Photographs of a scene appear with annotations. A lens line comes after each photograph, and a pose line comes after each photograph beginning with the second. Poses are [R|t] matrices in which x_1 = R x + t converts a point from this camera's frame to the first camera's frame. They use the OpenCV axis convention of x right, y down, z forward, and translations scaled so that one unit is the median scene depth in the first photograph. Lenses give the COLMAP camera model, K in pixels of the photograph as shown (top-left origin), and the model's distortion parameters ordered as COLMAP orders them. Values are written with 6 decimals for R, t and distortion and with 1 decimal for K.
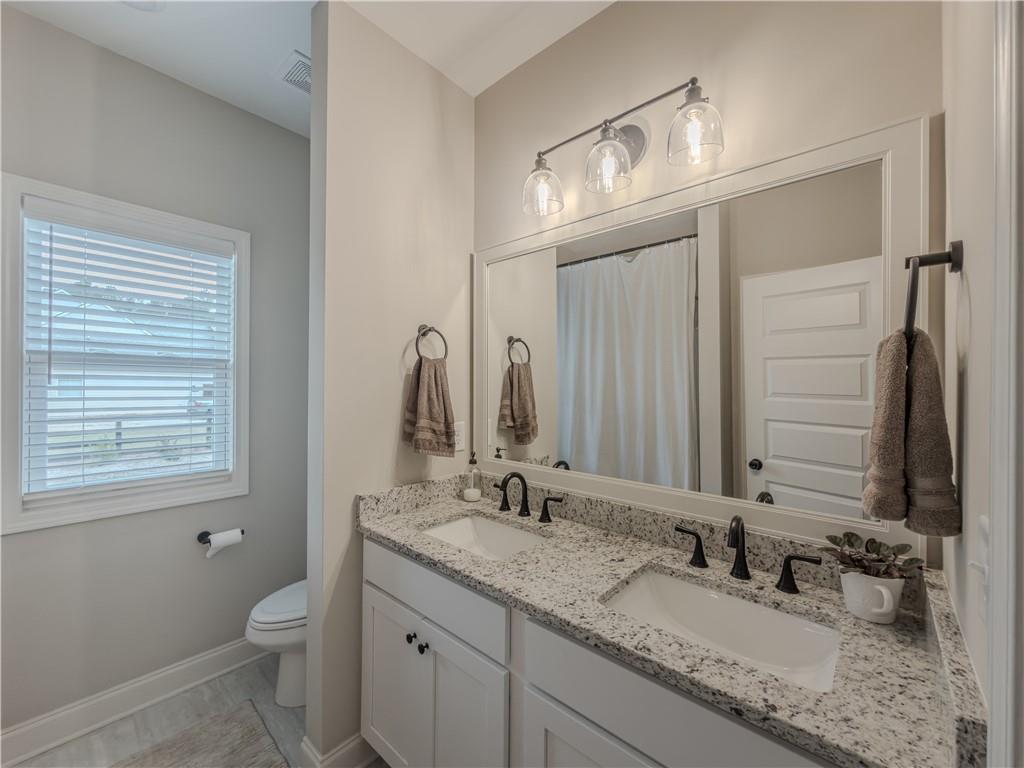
lens RADIAL K [[412.6, 0, 514.0], [0, 412.6, 385.4], [0, 0, 1]] dist [-0.001457, -0.000072]
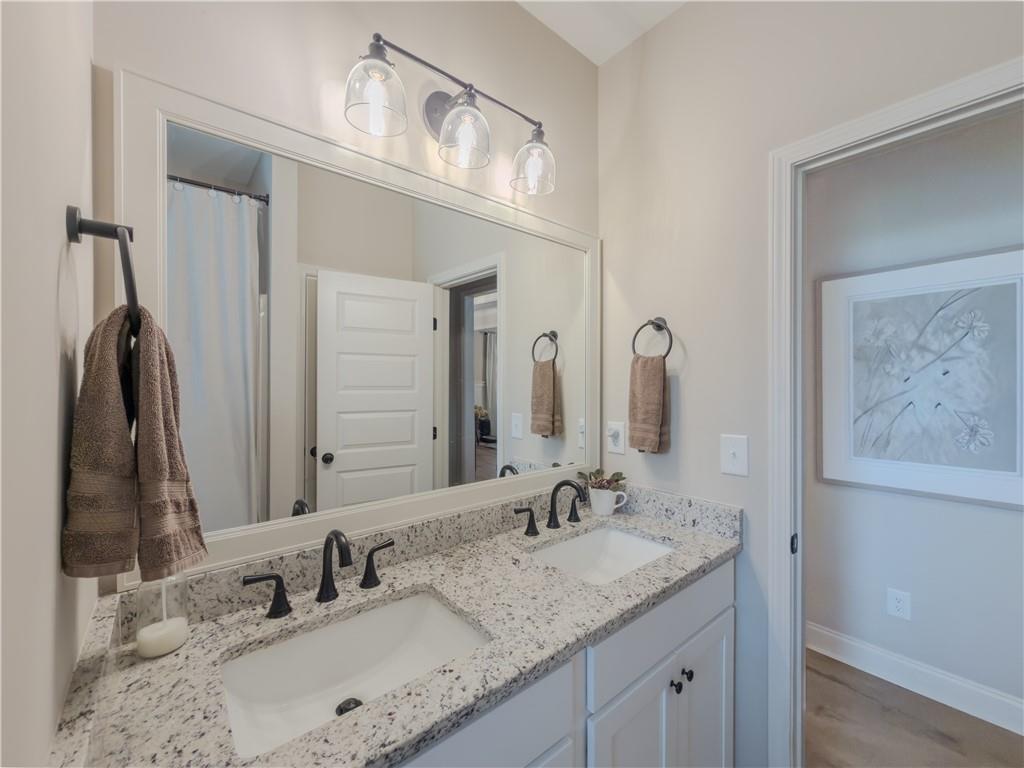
lens RADIAL K [[422.2, 0, 513.1], [0, 422.2, 381.2], [0, 0, 1]] dist [-0.017764, -0.000044]
pose [[0.146135, -0.012821, 0.989182, -0.725865], [-0.000609, 0.999915, 0.013050, -0.018559], [-0.989265, -0.002509, 0.146114, 0.849382]]
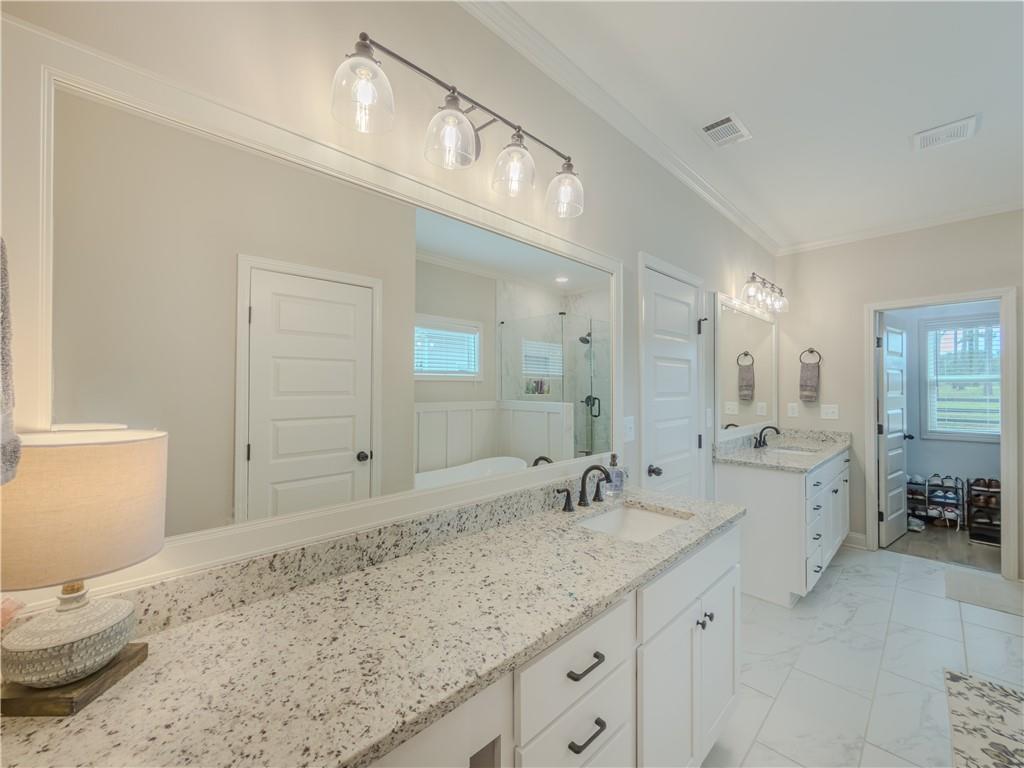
lens RADIAL K [[431.1, 0, 513.3], [0, 431.1, 378.3], [0, 0, 1]] dist [0.002152, 0.000121]
pose [[0.065722, -0.003362, 0.997832, -0.946955], [0.000912, 0.999994, 0.003310, -0.013849], [-0.997838, 0.000692, 0.065725, 1.032028]]
